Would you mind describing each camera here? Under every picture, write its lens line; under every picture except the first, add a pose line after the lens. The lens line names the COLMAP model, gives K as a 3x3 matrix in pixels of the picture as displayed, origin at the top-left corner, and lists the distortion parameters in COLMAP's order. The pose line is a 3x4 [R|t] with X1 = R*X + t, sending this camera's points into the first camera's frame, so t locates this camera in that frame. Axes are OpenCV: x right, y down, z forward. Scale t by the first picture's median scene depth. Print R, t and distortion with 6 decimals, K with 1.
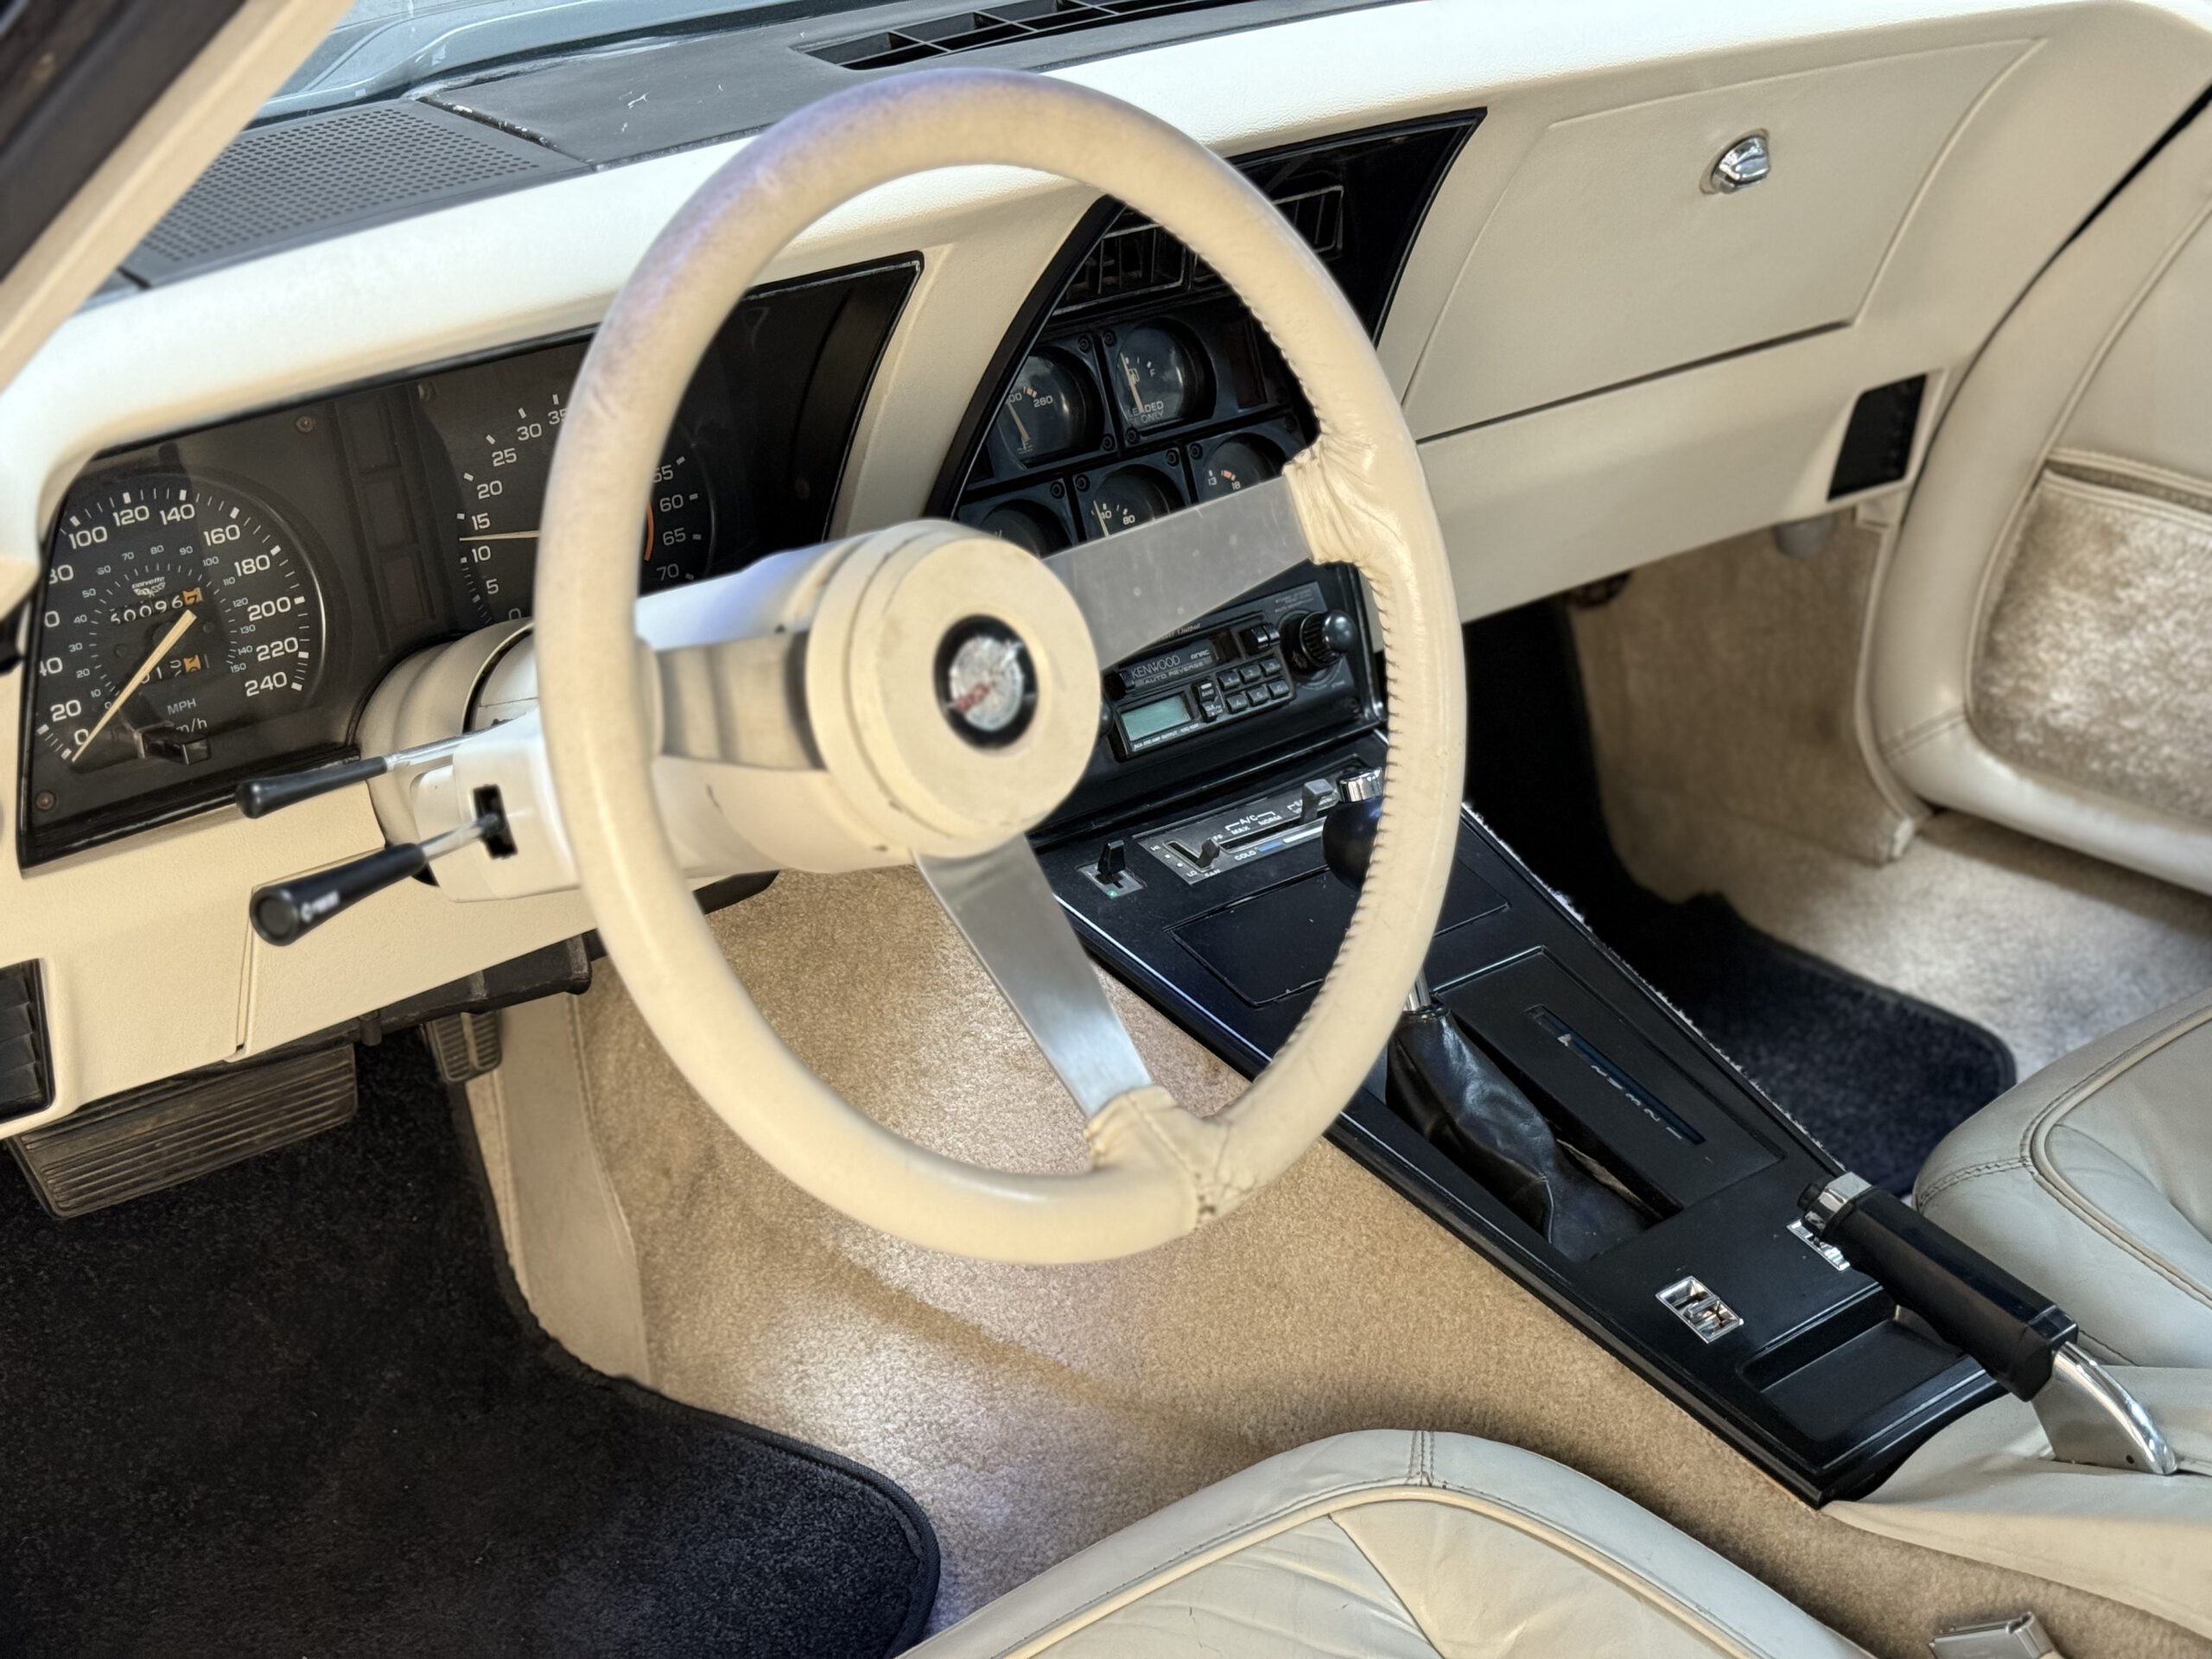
lens RADIAL K [[3087.8, 0, 1106.0], [0, 3087.8, 829.5], [0, 0, 1]] dist [0.038799, 0.010635]
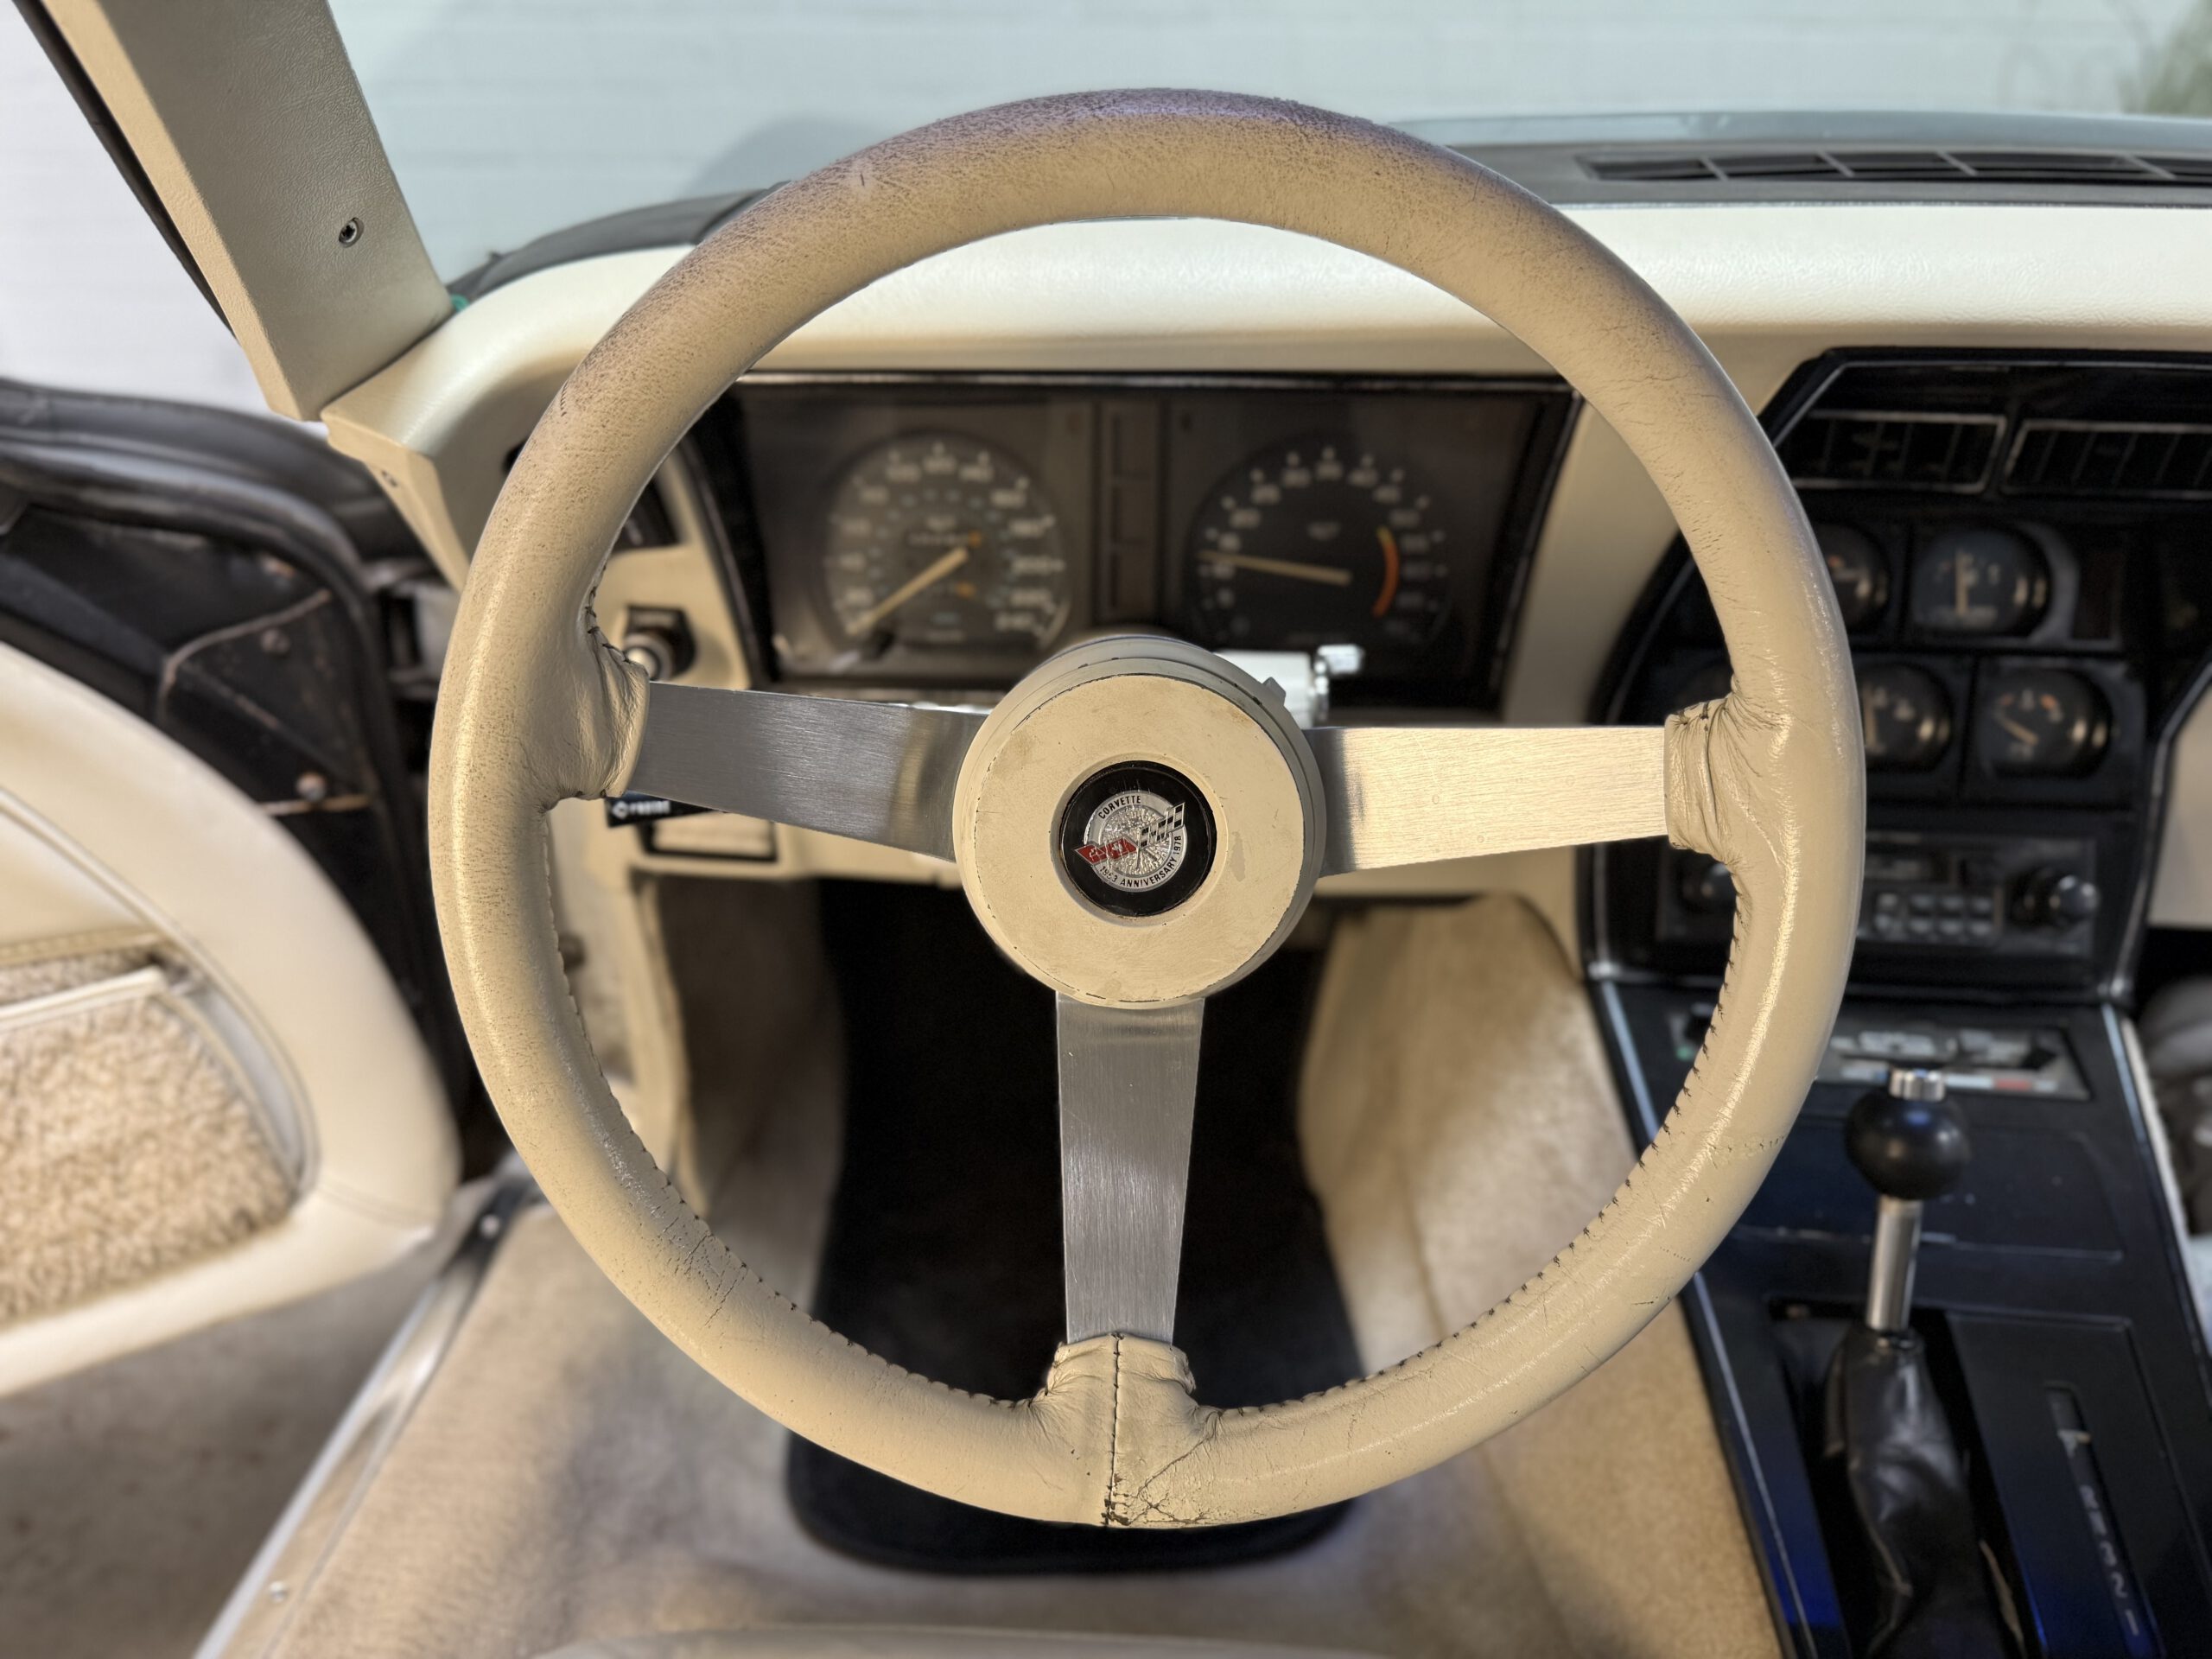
lens RADIAL K [[1513.1, 0, 1106.0], [0, 1513.1, 829.5], [0, 0, 1]] dist [0.146432, -0.328057]
pose [[0.685955, 0.369048, -0.627112, 0.194158], [-0.295052, 0.928878, 0.223897, -0.124643], [0.665140, 0.031447, 0.746056, 0.578487]]
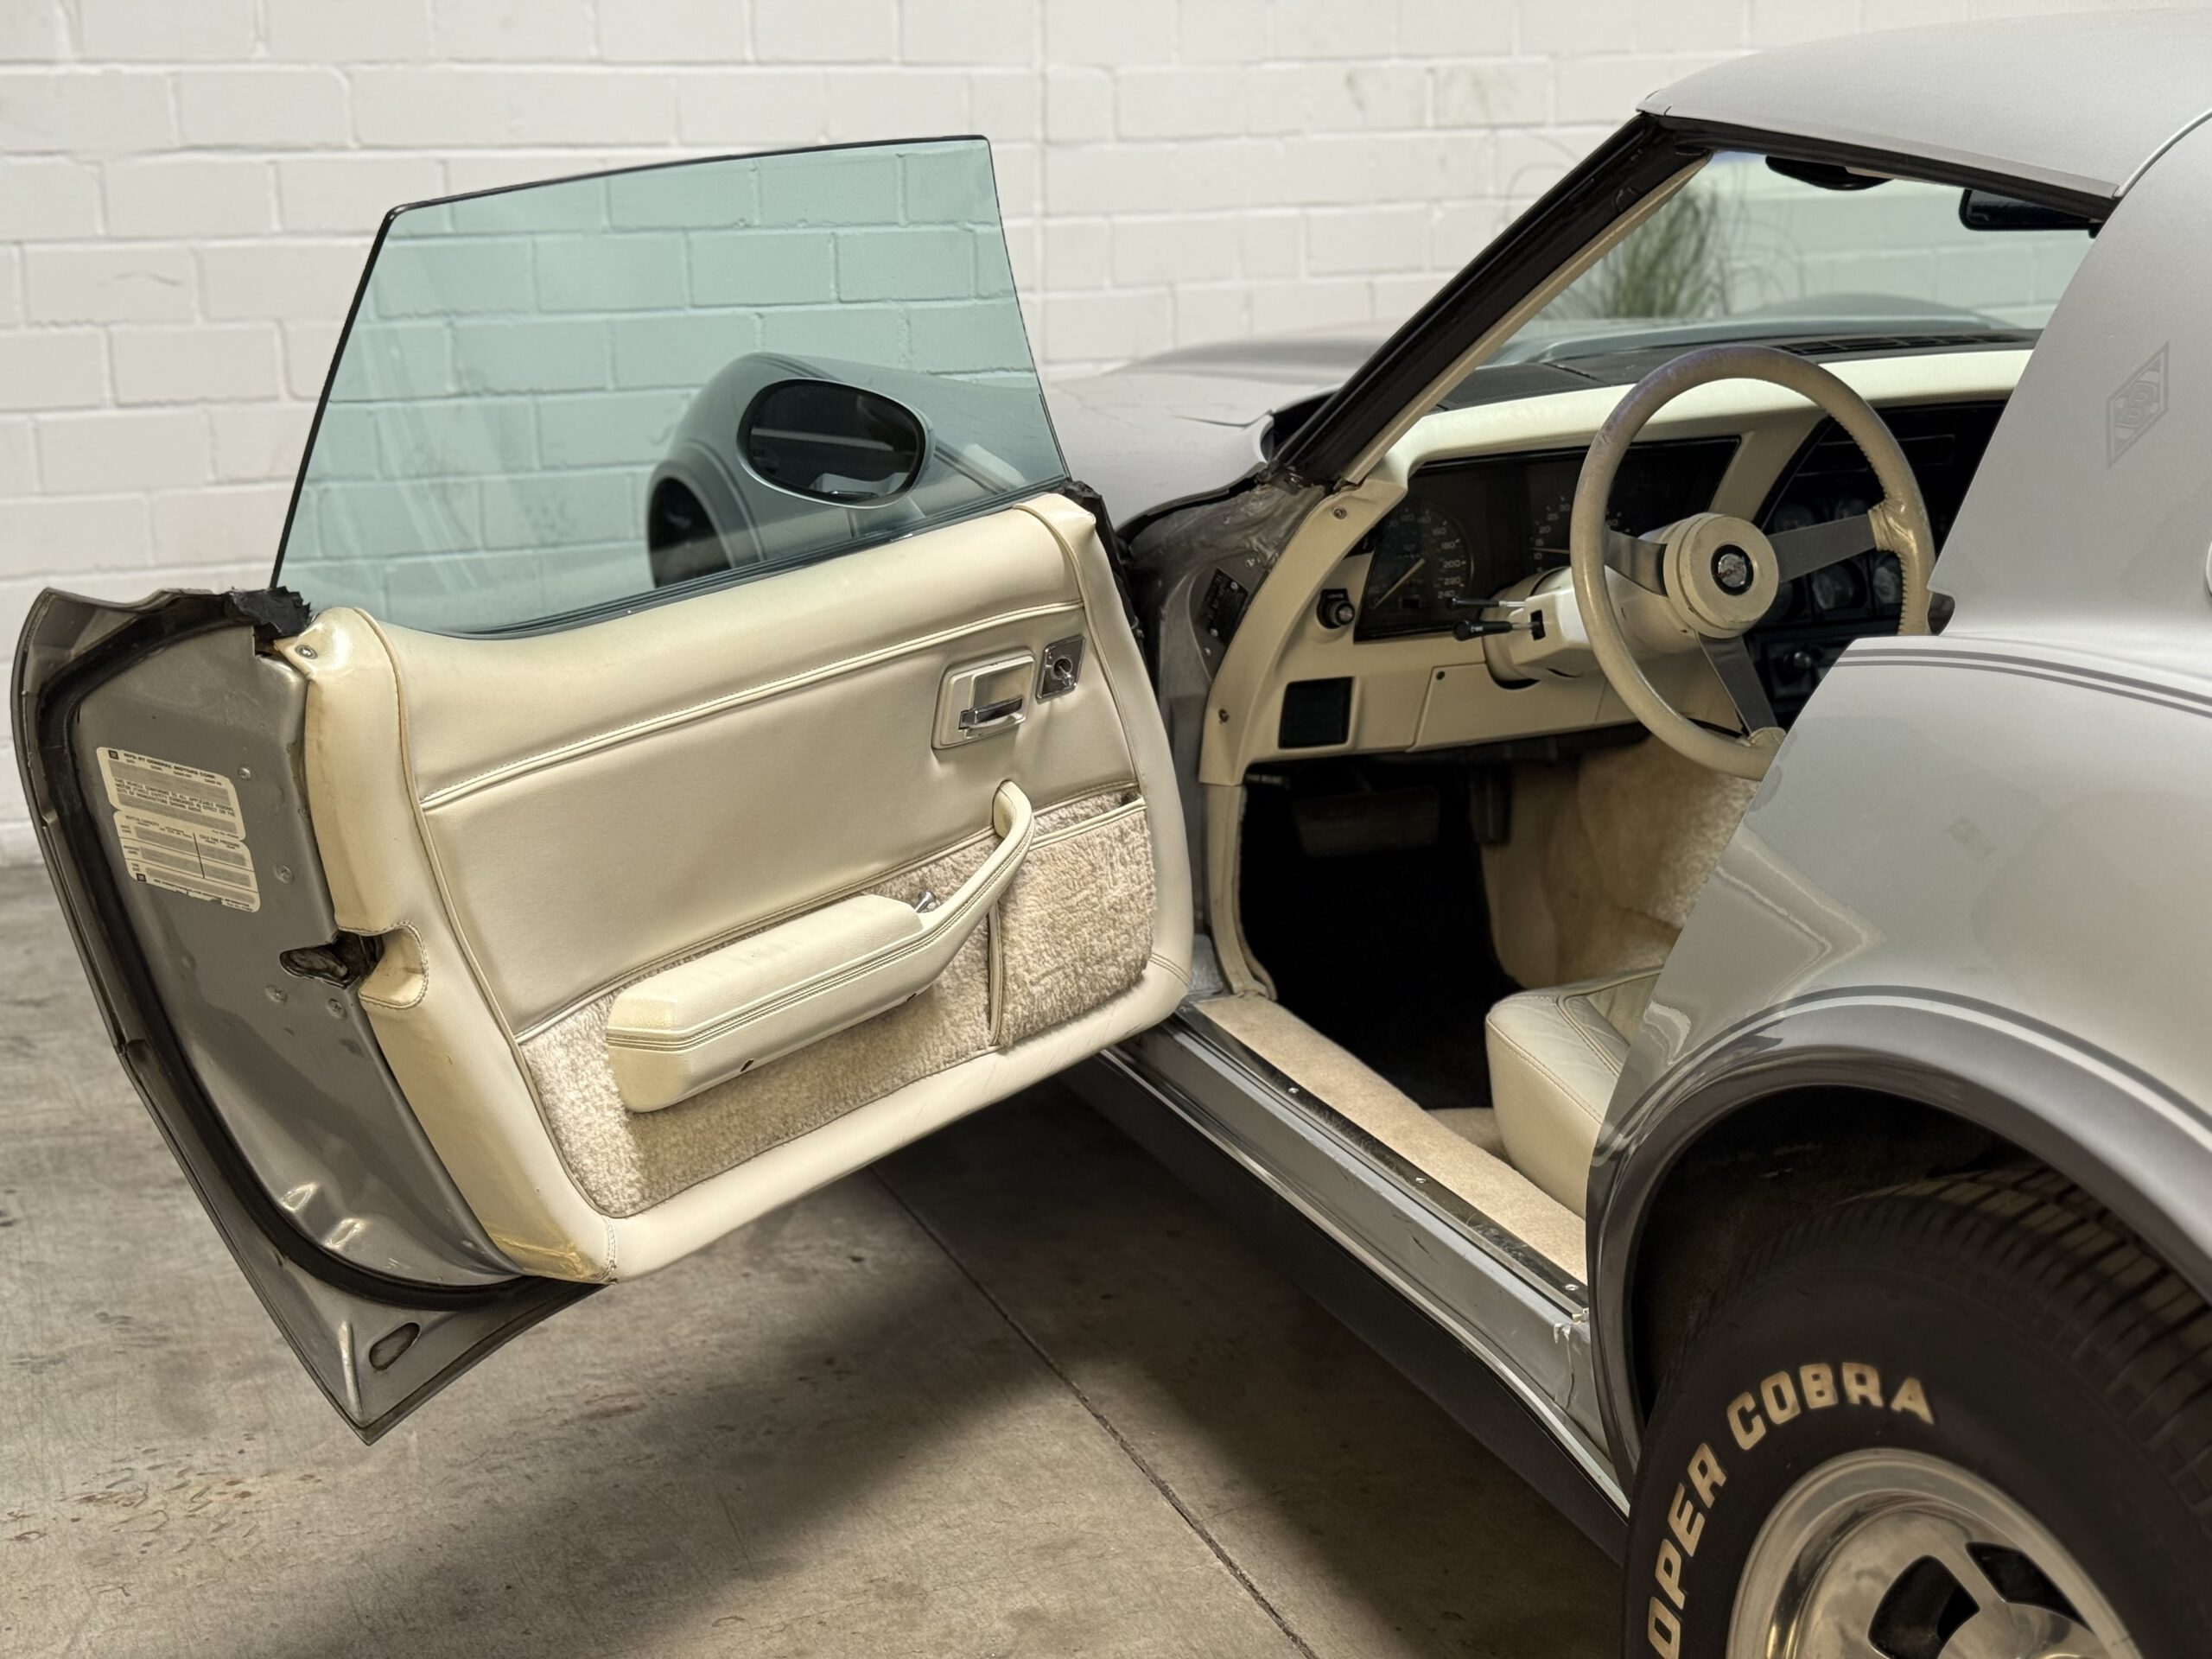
lens RADIAL K [[2985.7, 0, 1098.3], [0, 2985.7, 902.2], [0, 0, 1]] dist [0.226012, -0.573724]
pose [[0.947520, 0.103704, -0.302409, 0.225267], [-0.138816, 0.985559, -0.096972, 0.488023], [0.287986, 0.133862, 0.948233, -1.379766]]
